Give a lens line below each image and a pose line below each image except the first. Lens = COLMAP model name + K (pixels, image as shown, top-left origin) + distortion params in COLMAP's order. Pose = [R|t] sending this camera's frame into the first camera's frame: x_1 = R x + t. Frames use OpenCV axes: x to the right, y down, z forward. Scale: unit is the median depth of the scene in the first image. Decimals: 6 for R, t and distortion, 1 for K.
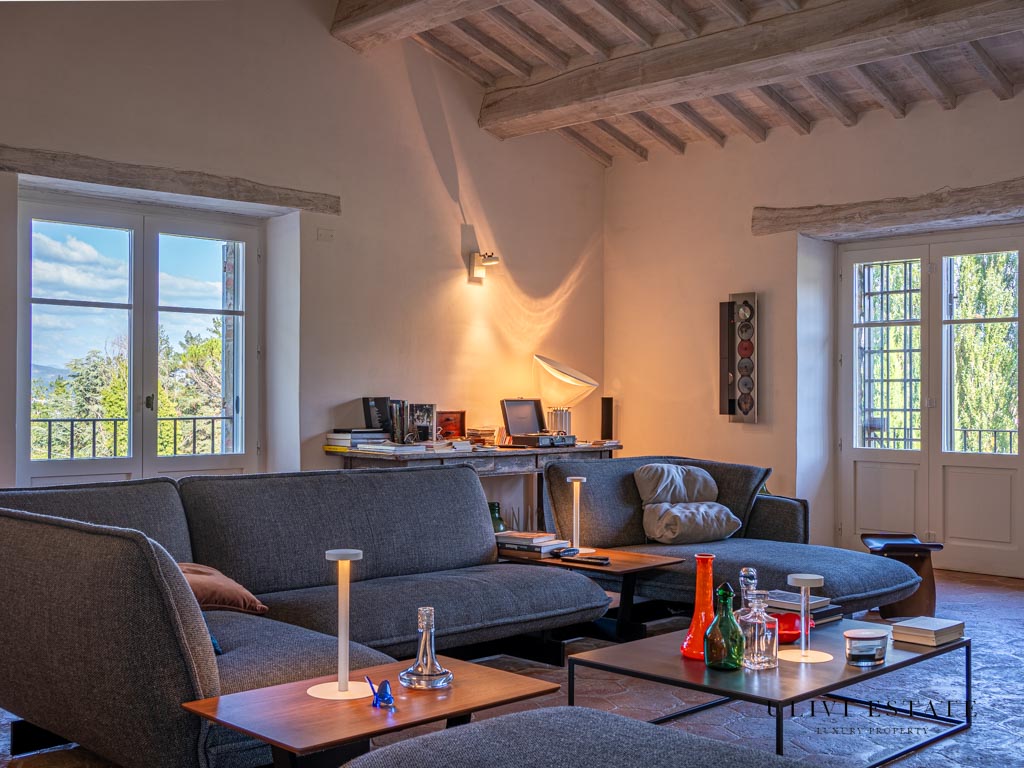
lens RADIAL K [[1140.1, 0, 511.9], [0, 1140.1, 390.0], [0, 0, 1]] dist [-0.001227, 0.025651]
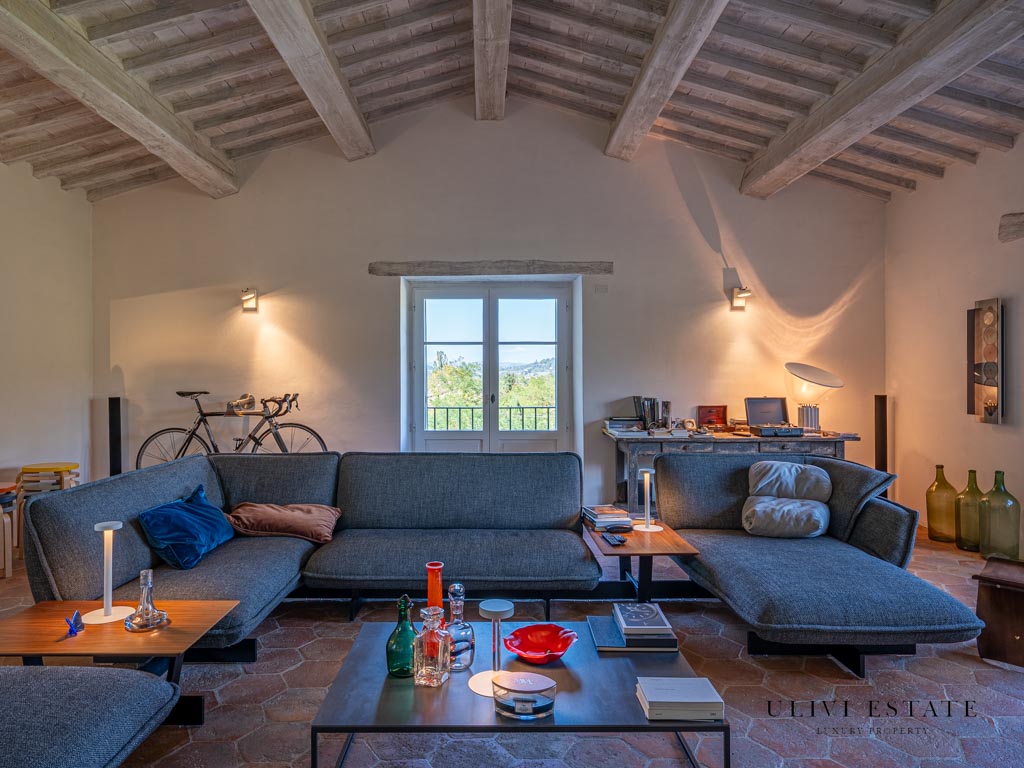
lens RADIAL K [[640.1, 0, 492.4], [0, 640.1, 381.5], [0, 0, 1]] dist [0.001364, 0.020223]
pose [[0.719282, -0.001131, -0.694717, 0.312736], [0.008521, 0.999938, 0.007194, -0.019640], [0.694666, -0.011094, 0.719247, 0.279167]]
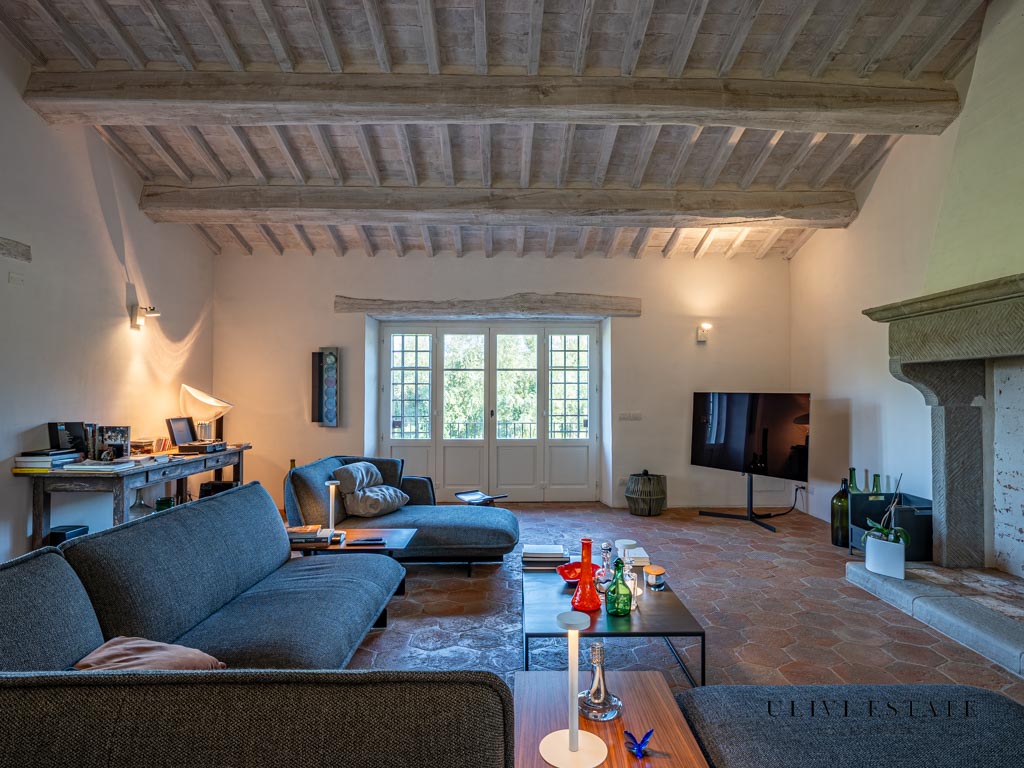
lens RADIAL K [[580.2, 0, 512.0], [0, 580.2, 384.0], [0, 0, 1]] dist [0.002541, 0.002487]
pose [[0.705284, 0.007151, 0.708889, -0.218084], [-0.000496, 0.999954, -0.009593, -0.027070], [-0.708925, 0.006414, 0.705255, 0.251535]]
